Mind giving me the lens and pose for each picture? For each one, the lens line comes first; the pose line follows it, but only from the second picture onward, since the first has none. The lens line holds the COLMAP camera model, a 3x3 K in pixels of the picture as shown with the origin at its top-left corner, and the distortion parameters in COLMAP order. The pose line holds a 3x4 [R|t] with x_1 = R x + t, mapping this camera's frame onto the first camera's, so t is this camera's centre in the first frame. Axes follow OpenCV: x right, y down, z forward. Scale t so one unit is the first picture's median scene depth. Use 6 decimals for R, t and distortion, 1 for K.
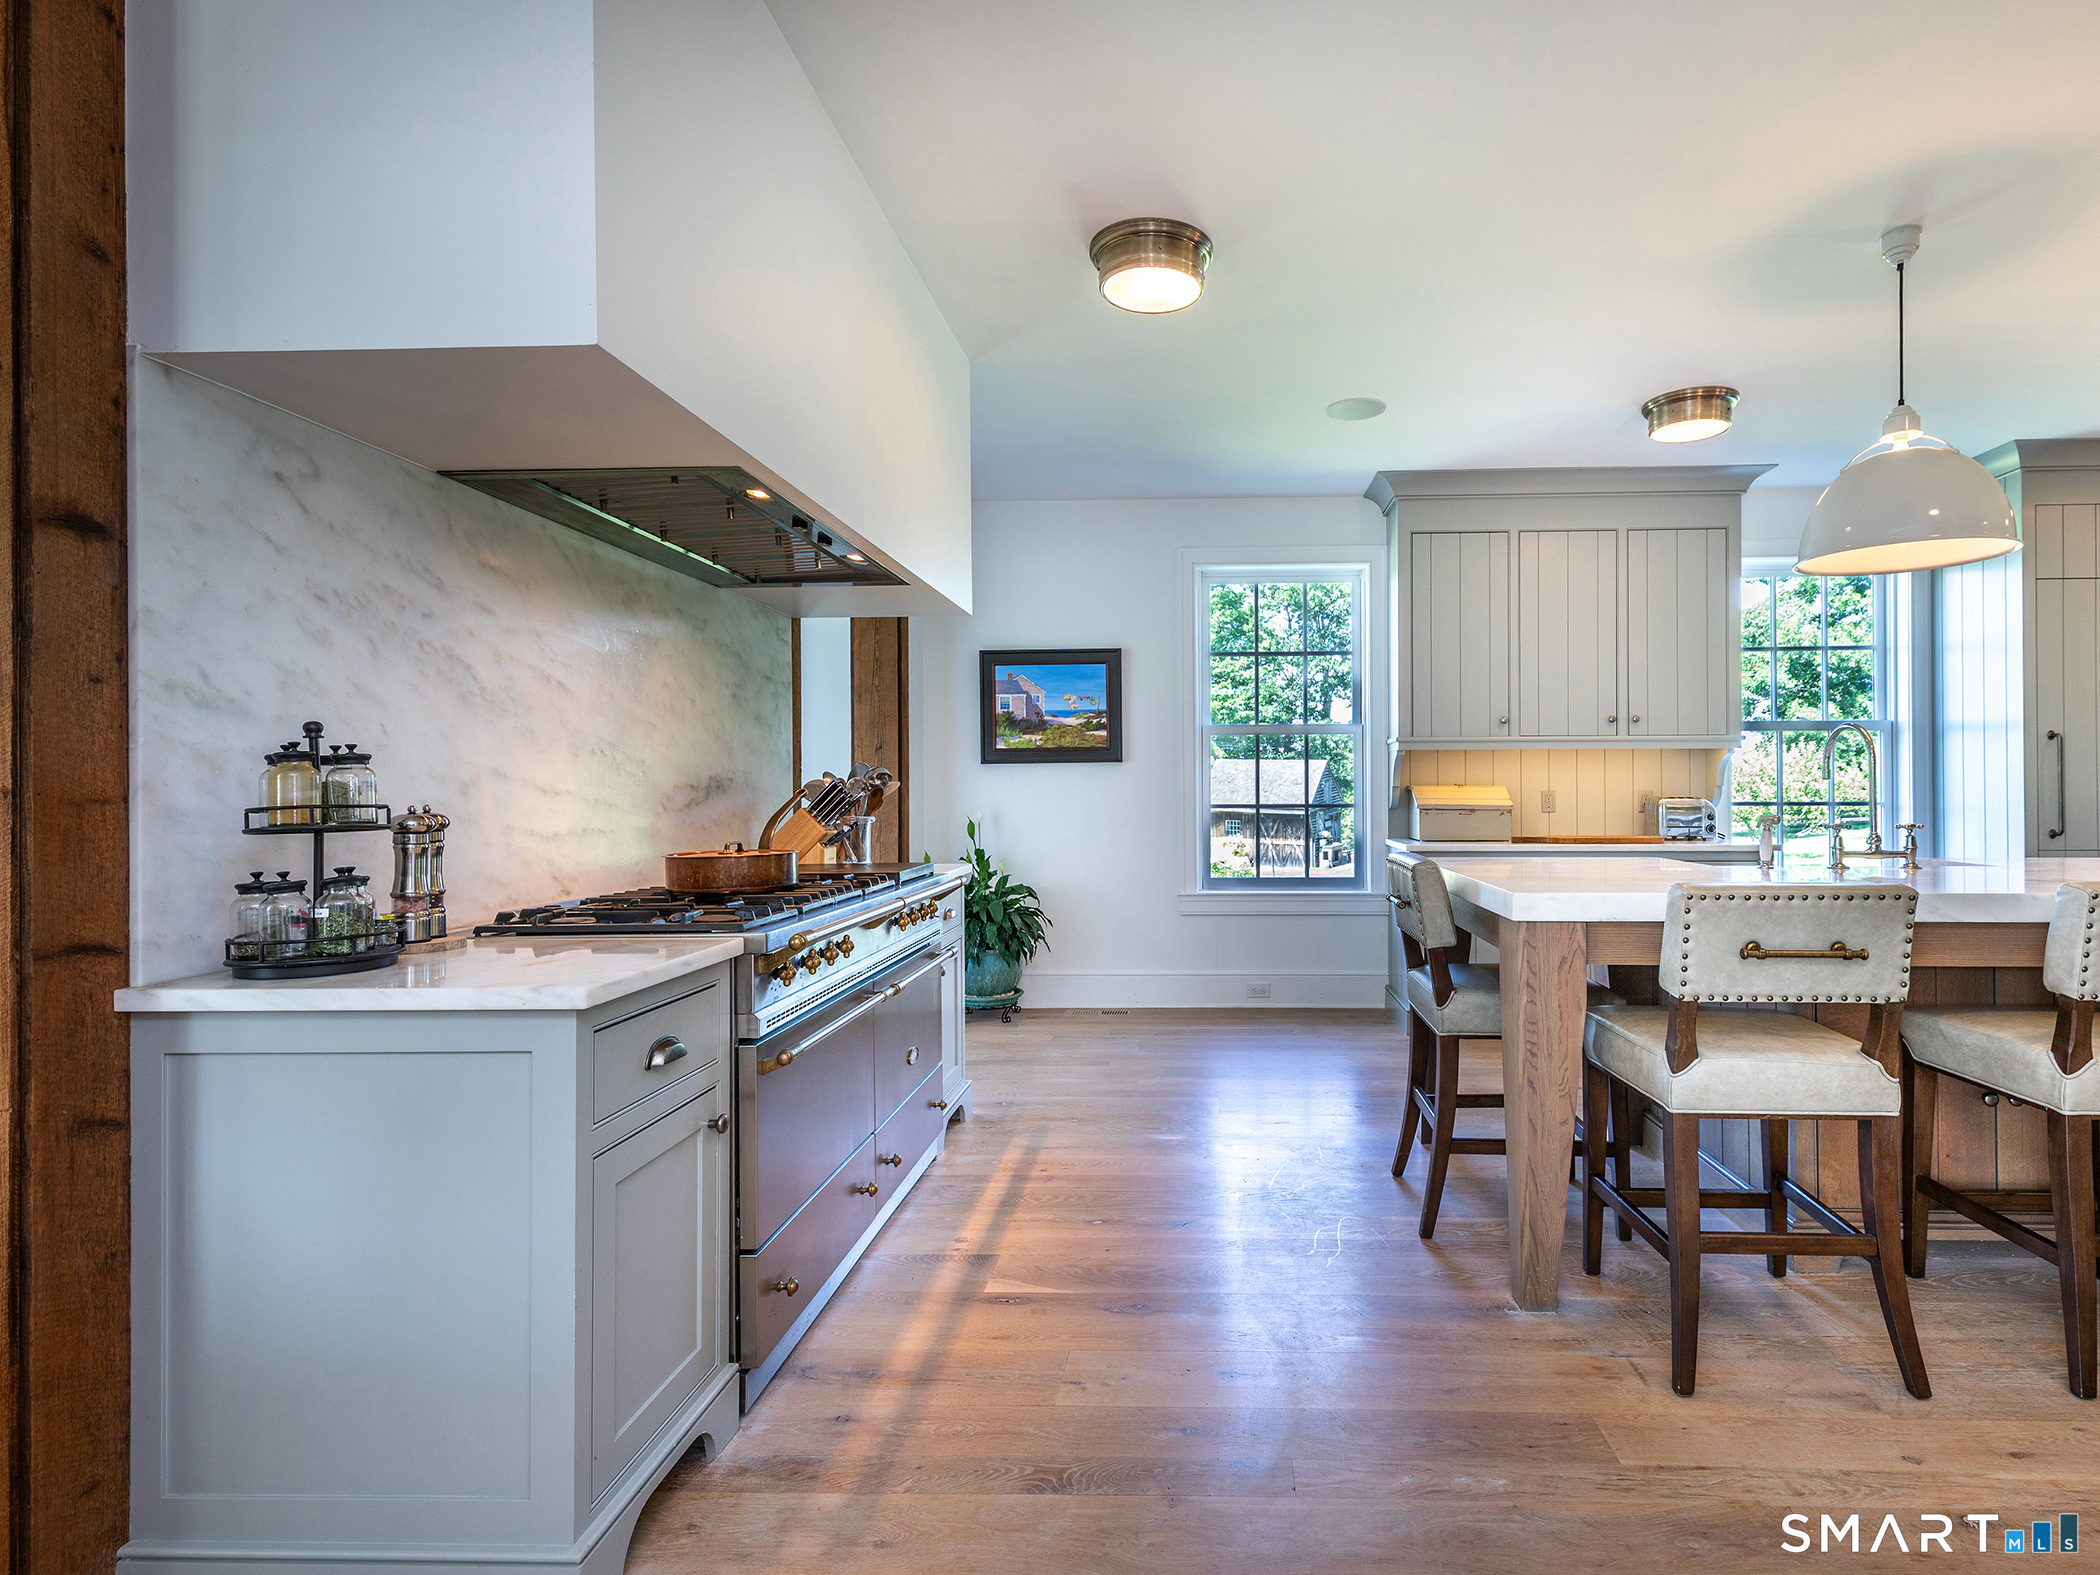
lens RADIAL K [[1051.8, 0, 1060.9], [0, 1051.8, 787.0], [0, 0, 1]] dist [0.005433, 0.000993]
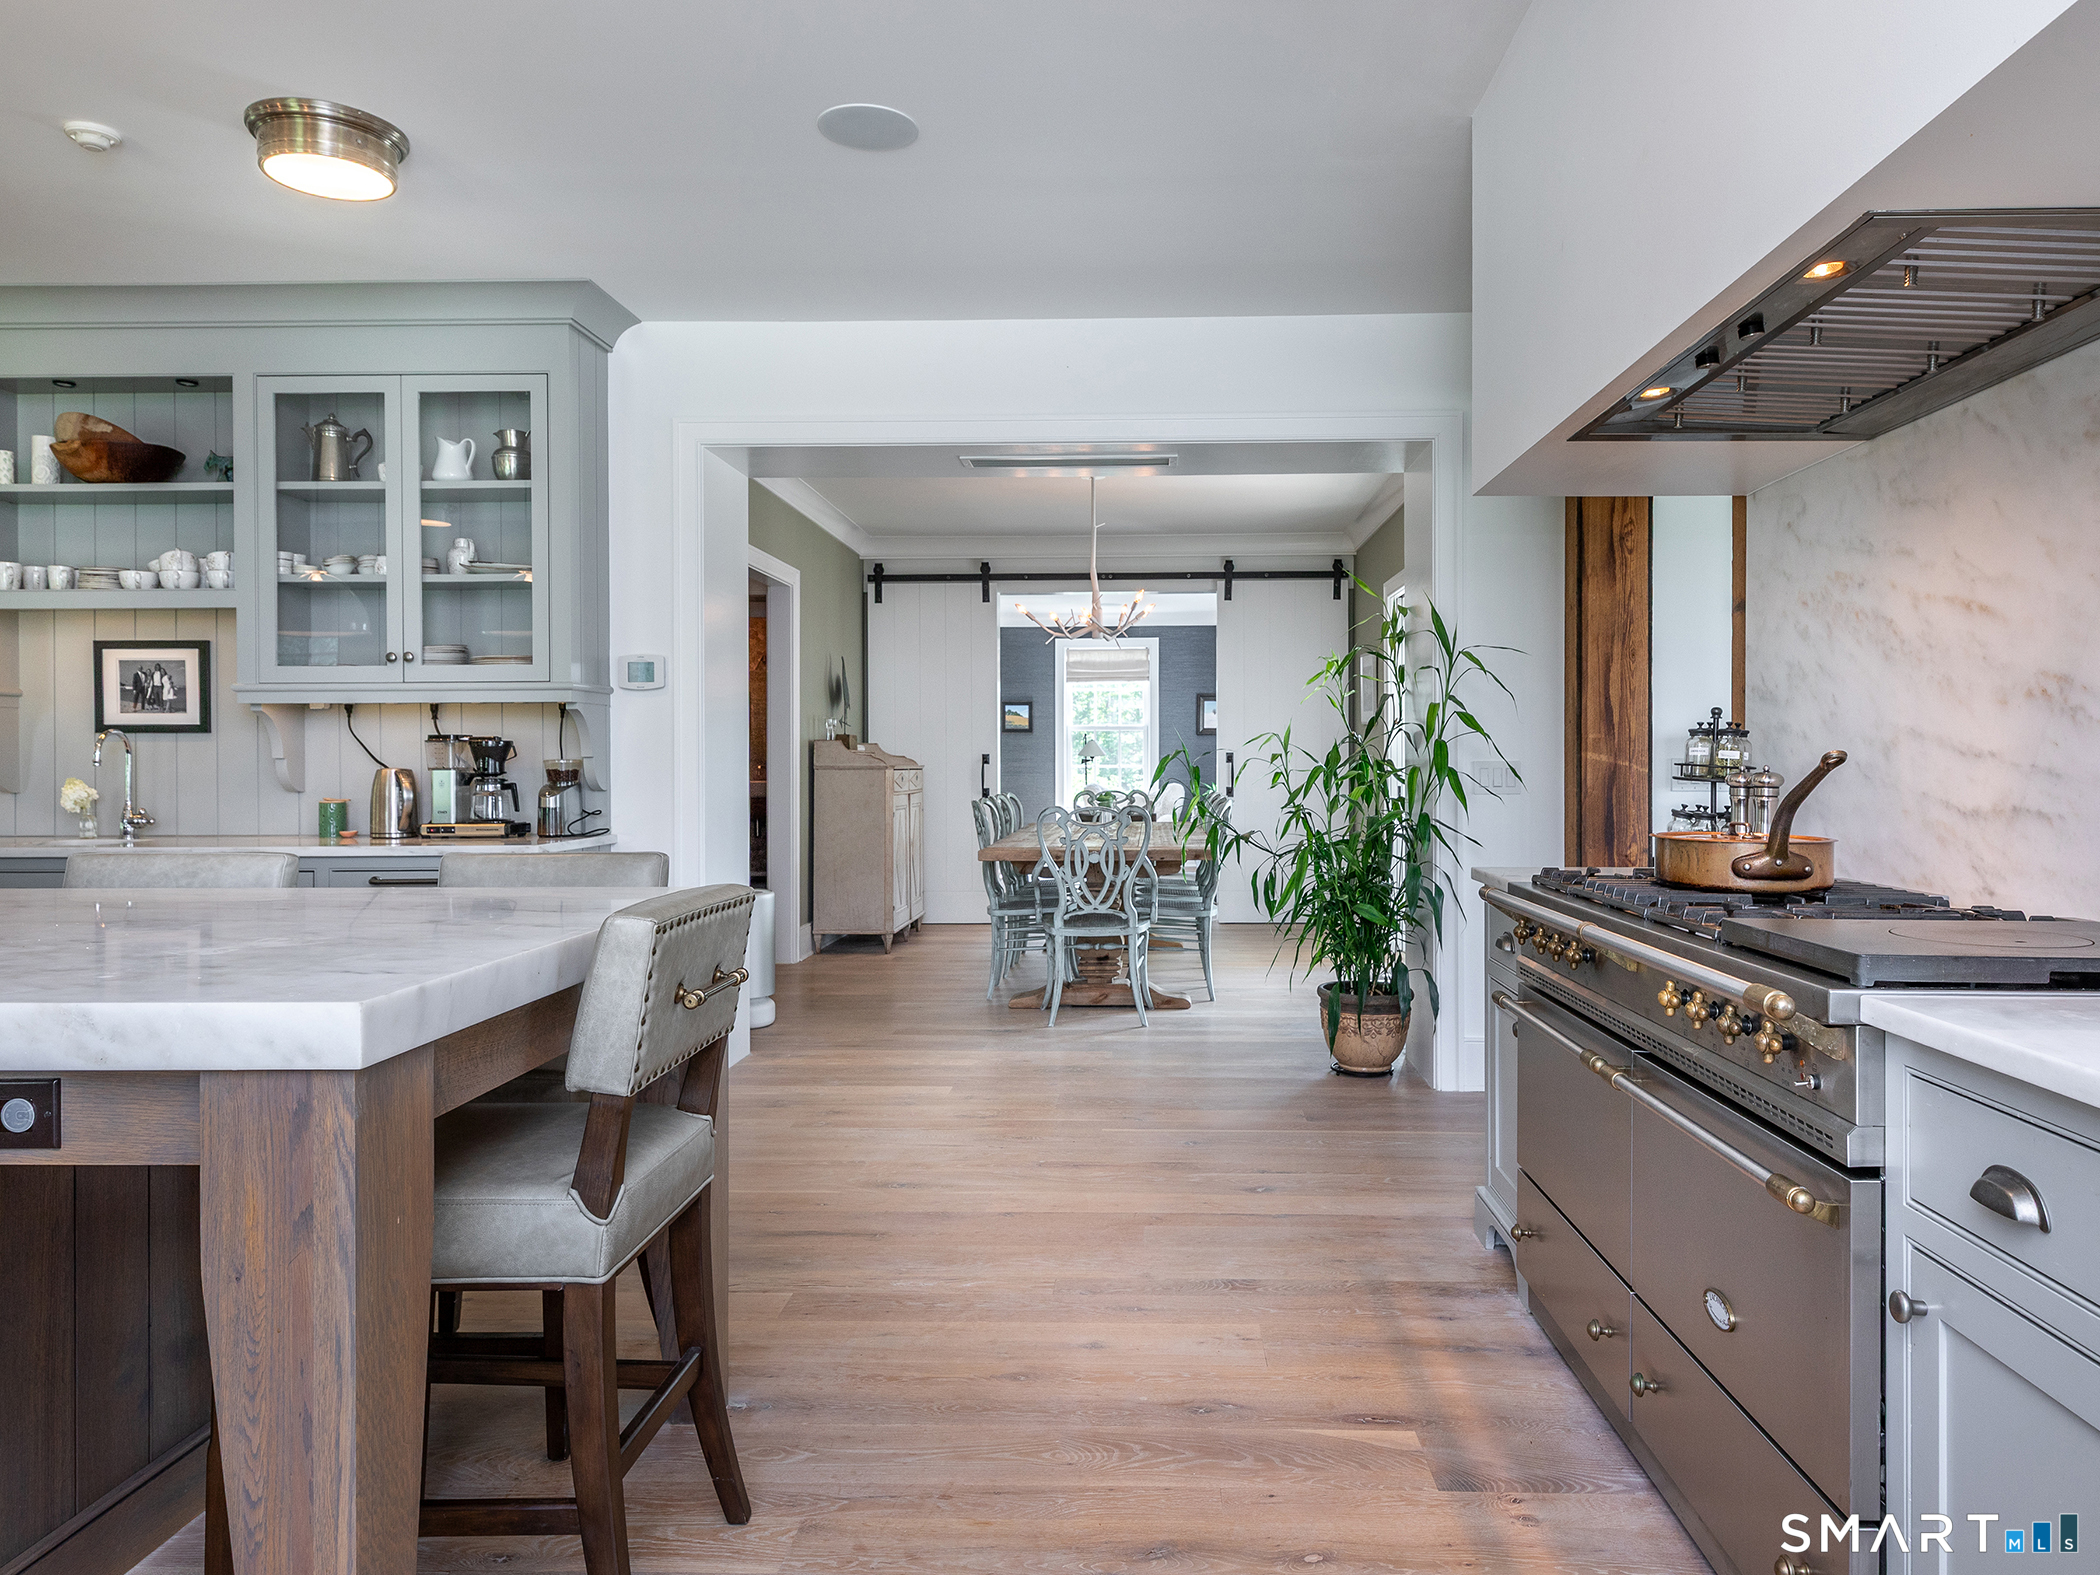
lens RADIAL K [[1394.4, 0, 1044.1], [0, 1394.4, 768.9], [0, 0, 1]] dist [-0.002803, -0.005605]
pose [[-0.997833, 0.008261, -0.065272, 0.266956], [0.008102, 0.999964, 0.002695, 0.007911], [0.065292, 0.002161, -0.997864, 2.111062]]
